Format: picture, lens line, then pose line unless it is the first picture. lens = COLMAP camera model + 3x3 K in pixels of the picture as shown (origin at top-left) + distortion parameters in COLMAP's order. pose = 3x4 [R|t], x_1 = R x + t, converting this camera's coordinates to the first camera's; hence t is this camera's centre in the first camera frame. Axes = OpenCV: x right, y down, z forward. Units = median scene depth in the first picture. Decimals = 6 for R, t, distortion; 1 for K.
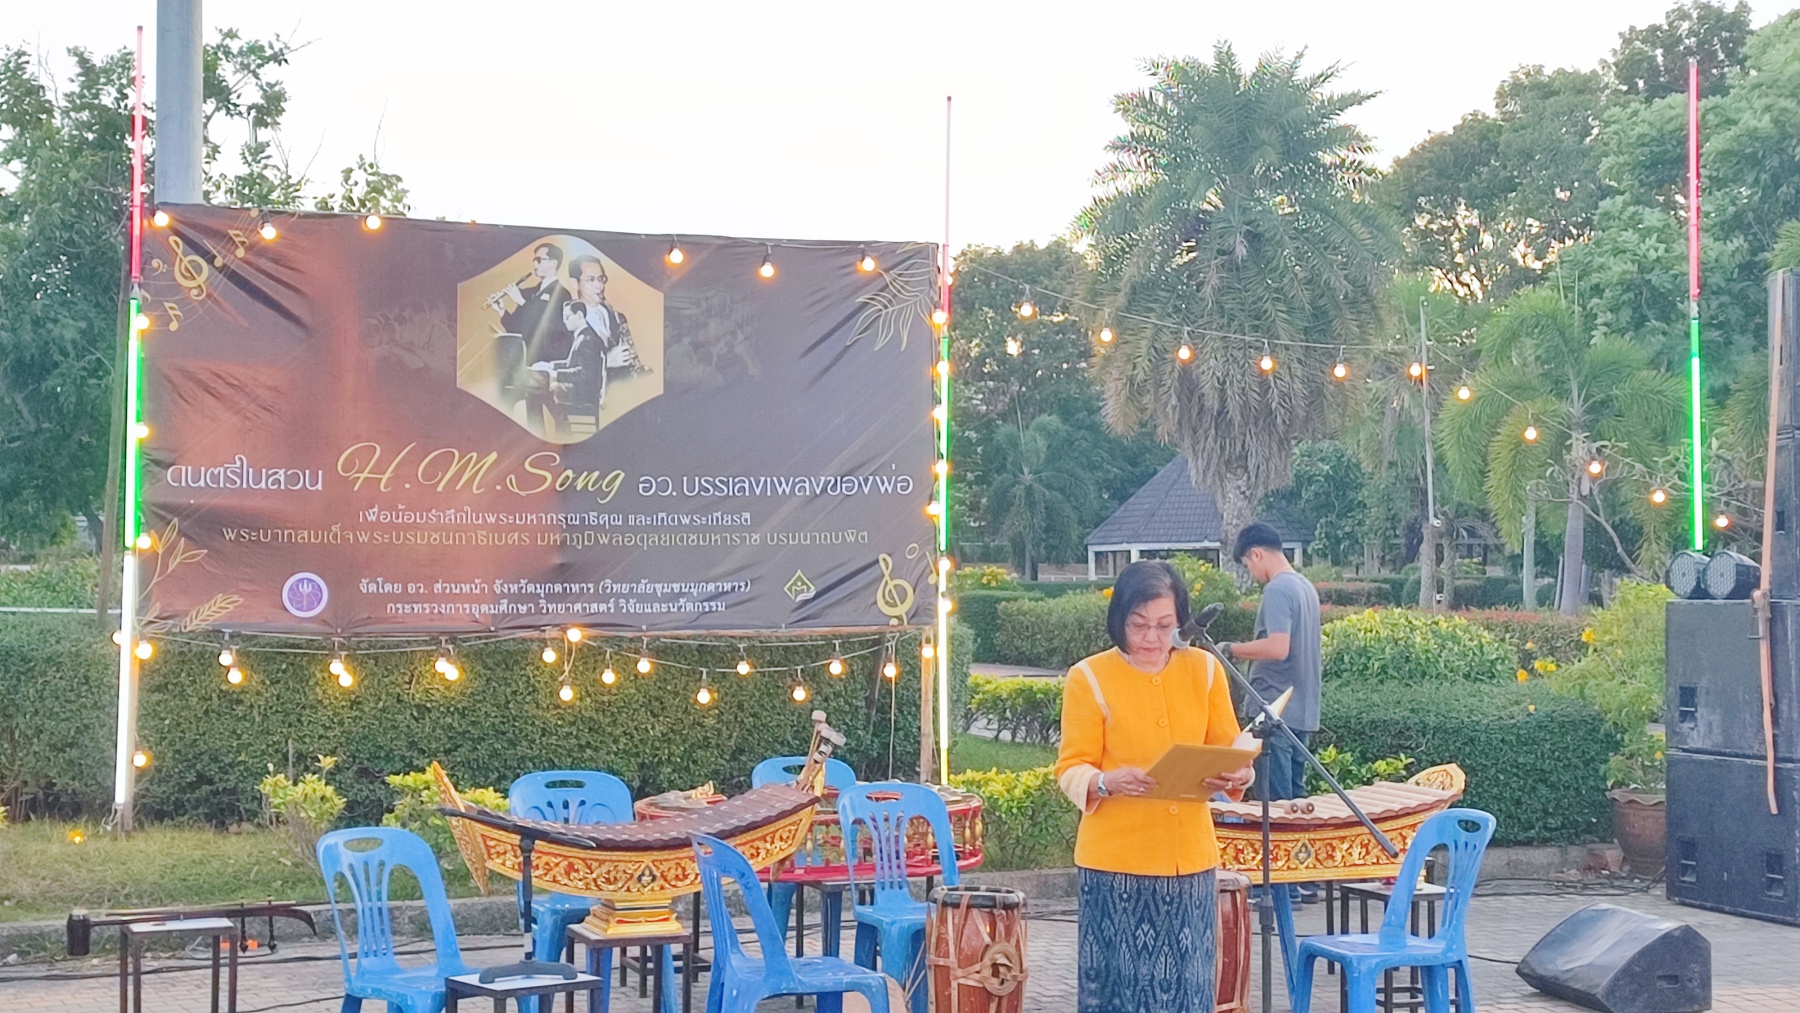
lens RADIAL K [[2607.1, 0, 900.0], [0, 2607.1, 506.5], [0, 0, 1]] dist [0.173842, -0.891548]
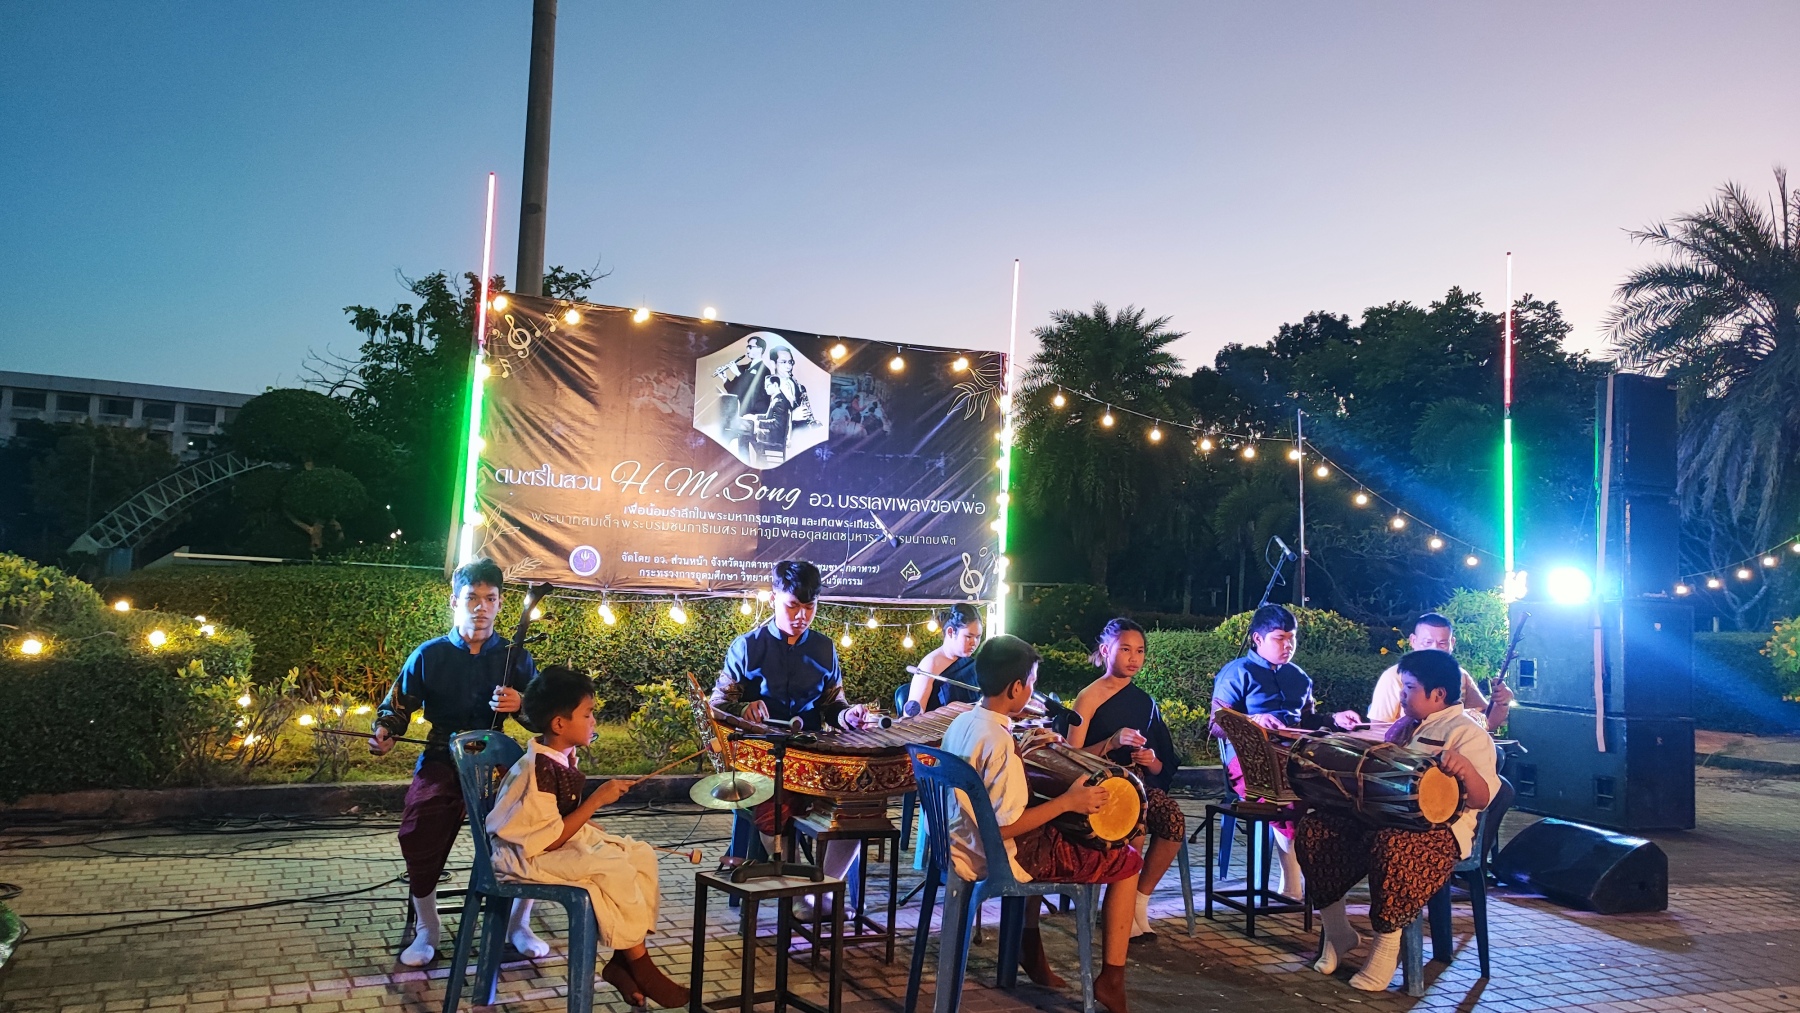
lens RADIAL K [[1305.8, 0, 896.4], [0, 1305.8, 512.9], [0, 0, 1]] dist [0.057431, -0.069806]
pose [[0.999134, 0.041029, 0.006958, -0.055036], [-0.040730, 0.998420, -0.038717, 0.027112], [-0.008535, 0.038400, 0.999226, 0.248170]]
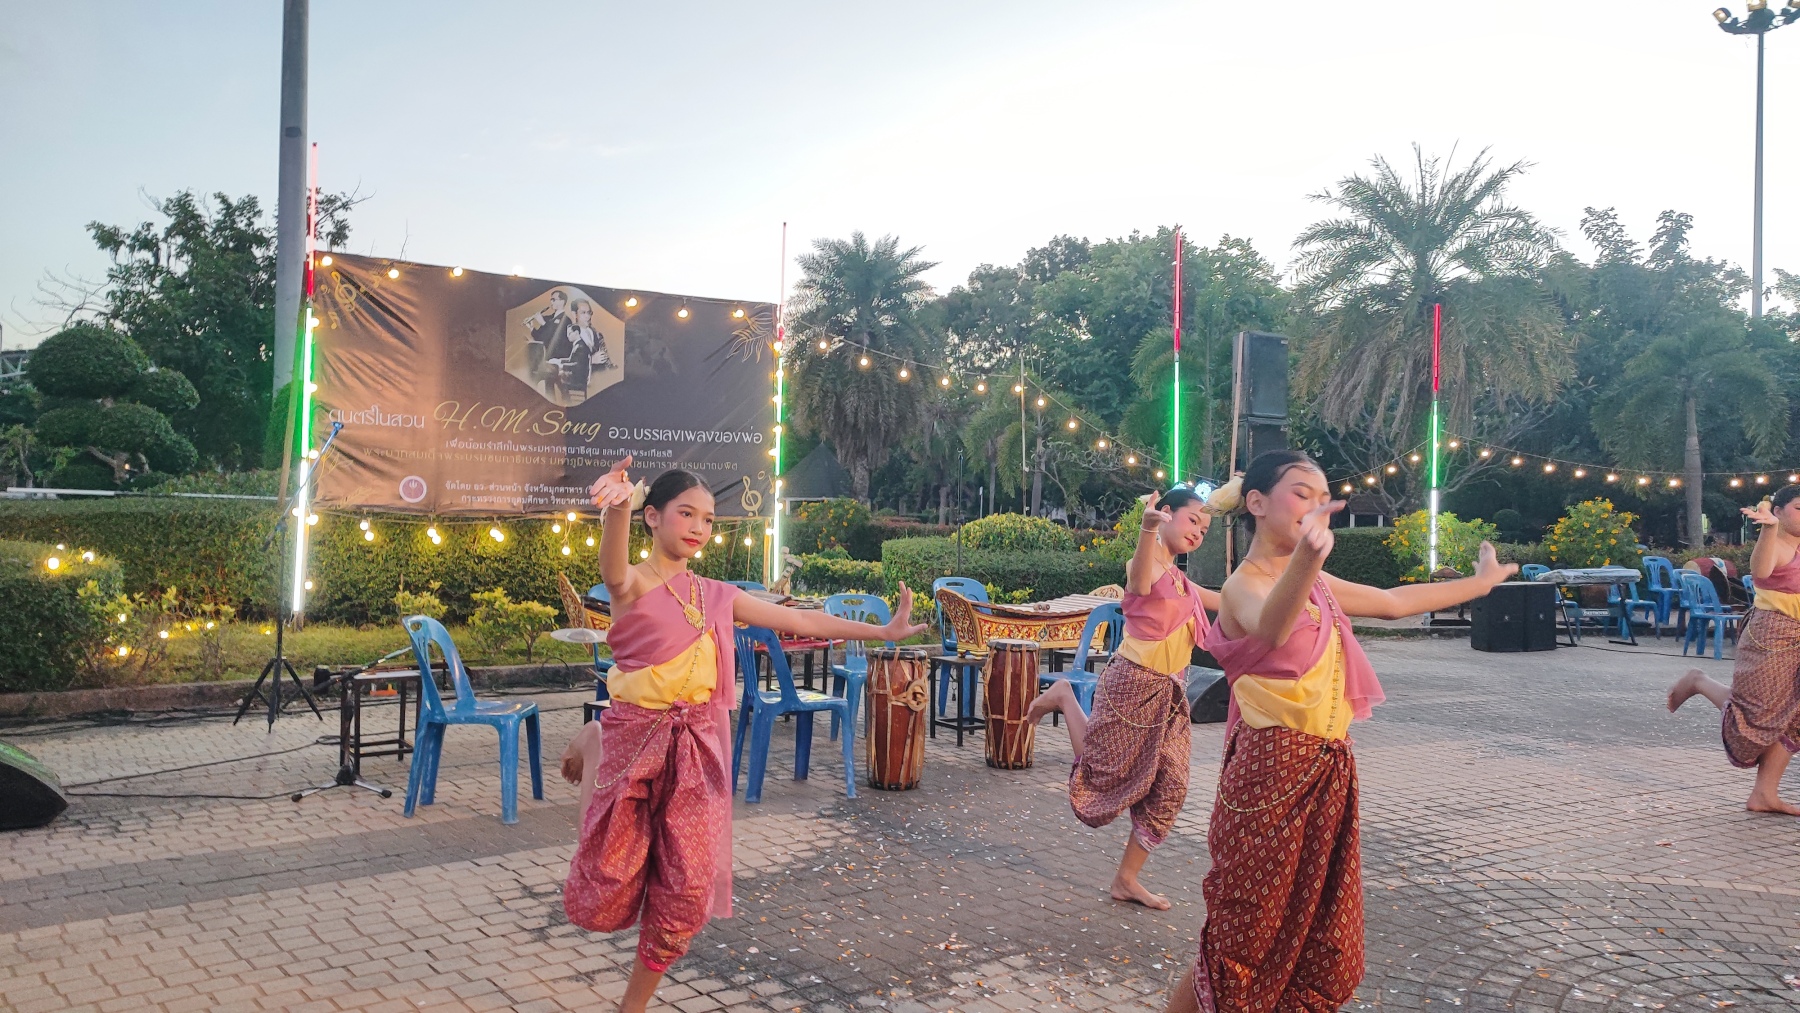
lens RADIAL K [[1317.5, 0, 900.0], [0, 1317.5, 506.5], [0, 0, 1]] dist [0.008620, 0.025766]
pose [[0.981671, 0.019085, 0.189626, -0.075744], [-0.022398, 0.999631, 0.015345, 0.023754], [-0.189263, -0.019311, 0.981736, 0.098692]]
